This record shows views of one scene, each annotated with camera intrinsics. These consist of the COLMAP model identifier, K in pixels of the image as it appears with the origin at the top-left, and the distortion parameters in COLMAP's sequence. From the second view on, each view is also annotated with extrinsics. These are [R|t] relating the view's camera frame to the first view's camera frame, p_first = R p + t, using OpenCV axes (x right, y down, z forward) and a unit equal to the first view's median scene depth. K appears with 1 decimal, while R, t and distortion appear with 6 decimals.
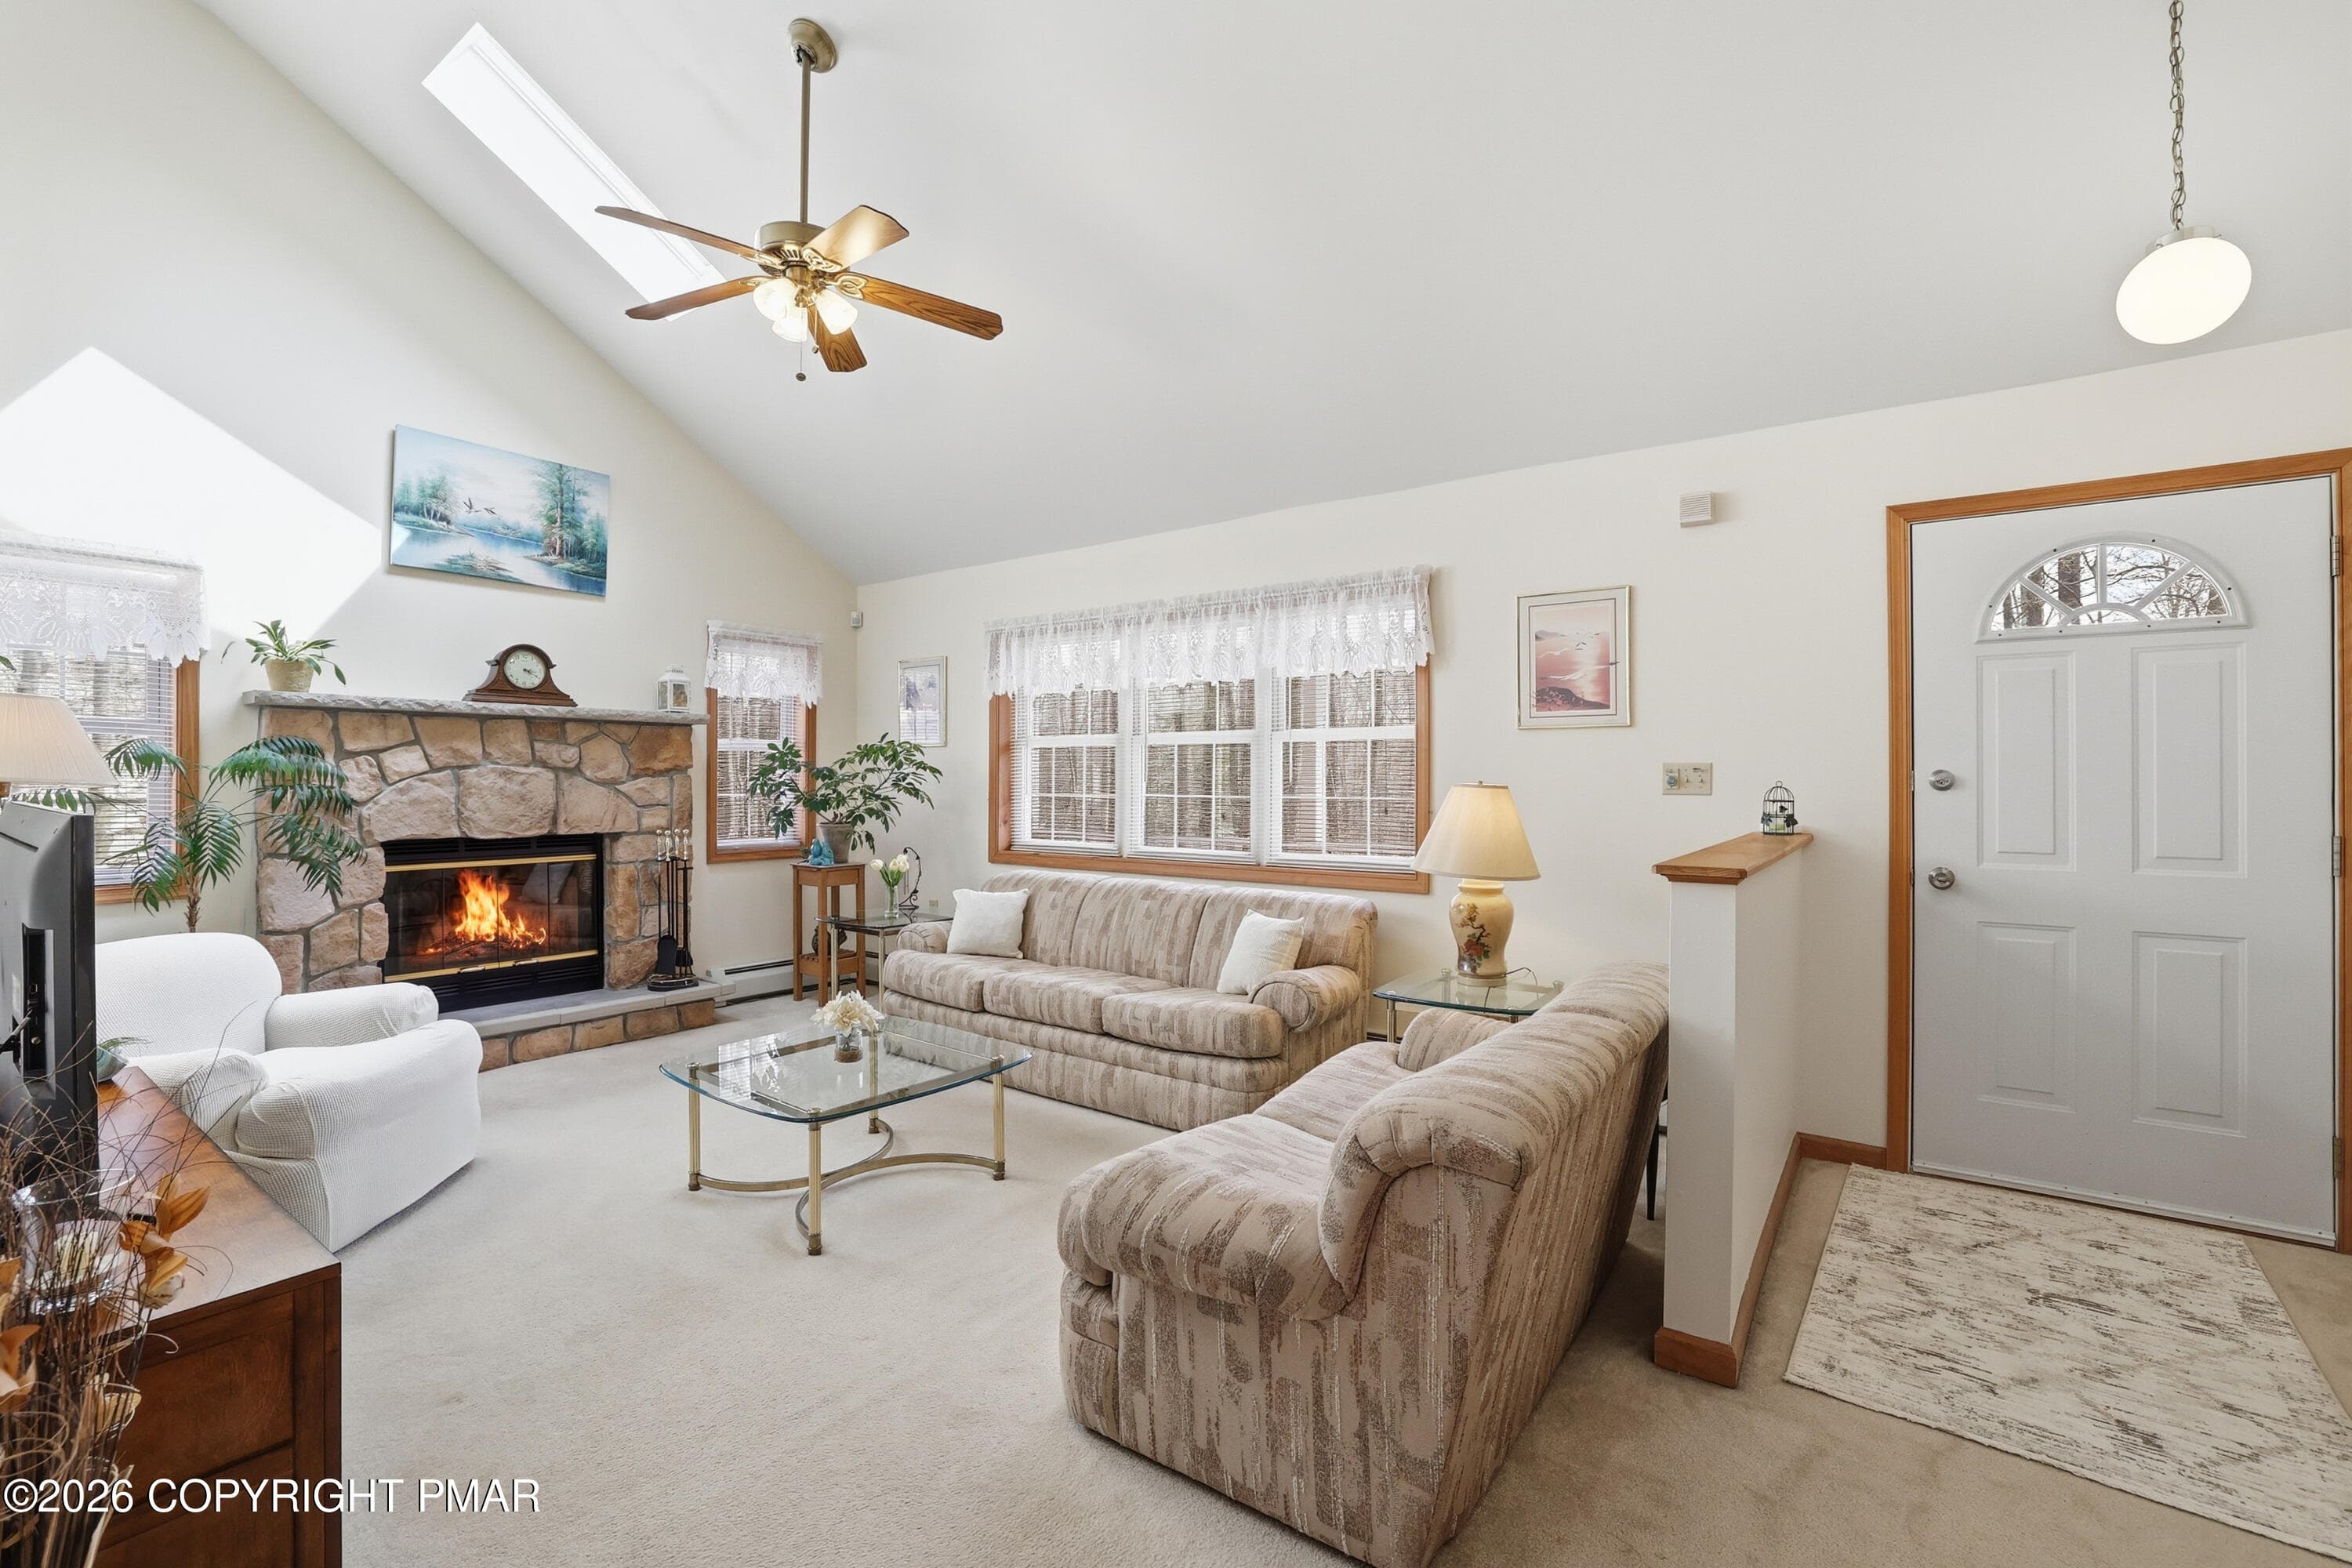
lens RADIAL K [[1059.4, 0, 1195.5], [0, 1059.4, 765.4], [0, 0, 1]] dist [-0.026468, 0.010097]
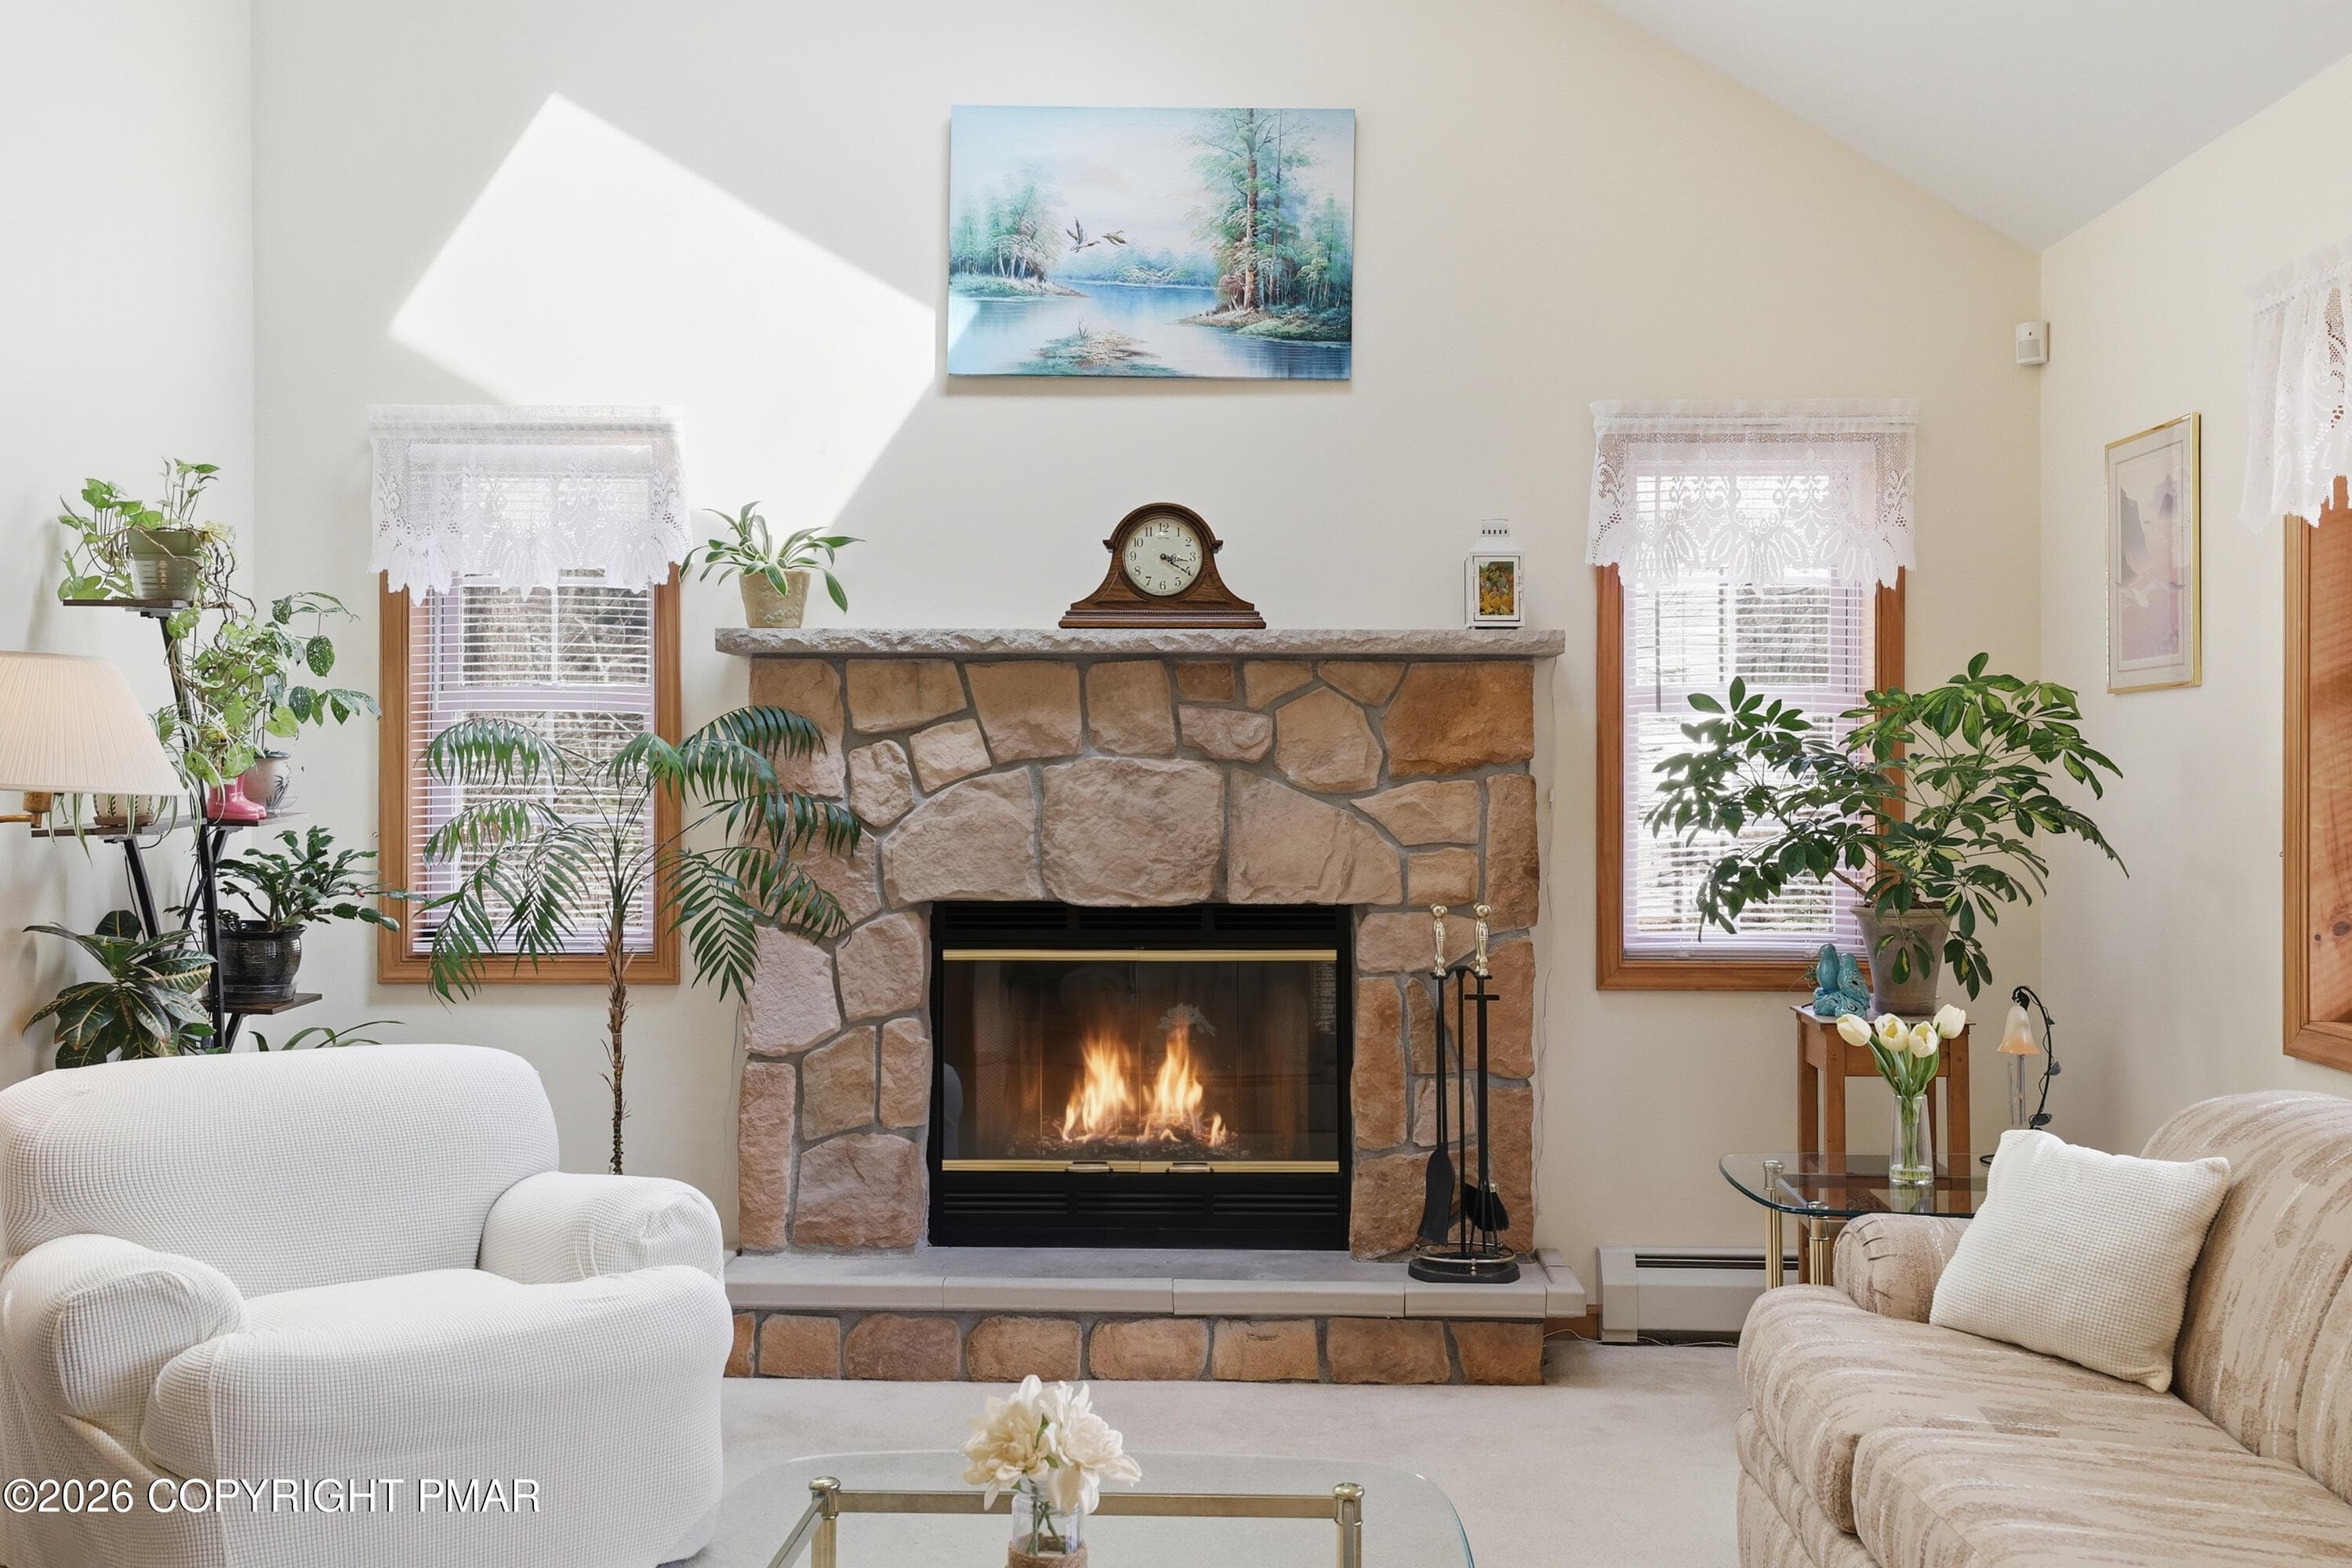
lens RADIAL K [[2242.8, 0, 1176.3], [0, 2242.8, 767.4], [0, 0, 1]] dist [0.055118, 0.000000]
pose [[0.548110, -0.009661, -0.836350, 0.219280], [0.008380, 0.999947, -0.006060, 0.011445], [0.836364, -0.003687, 0.548162, 0.440735]]
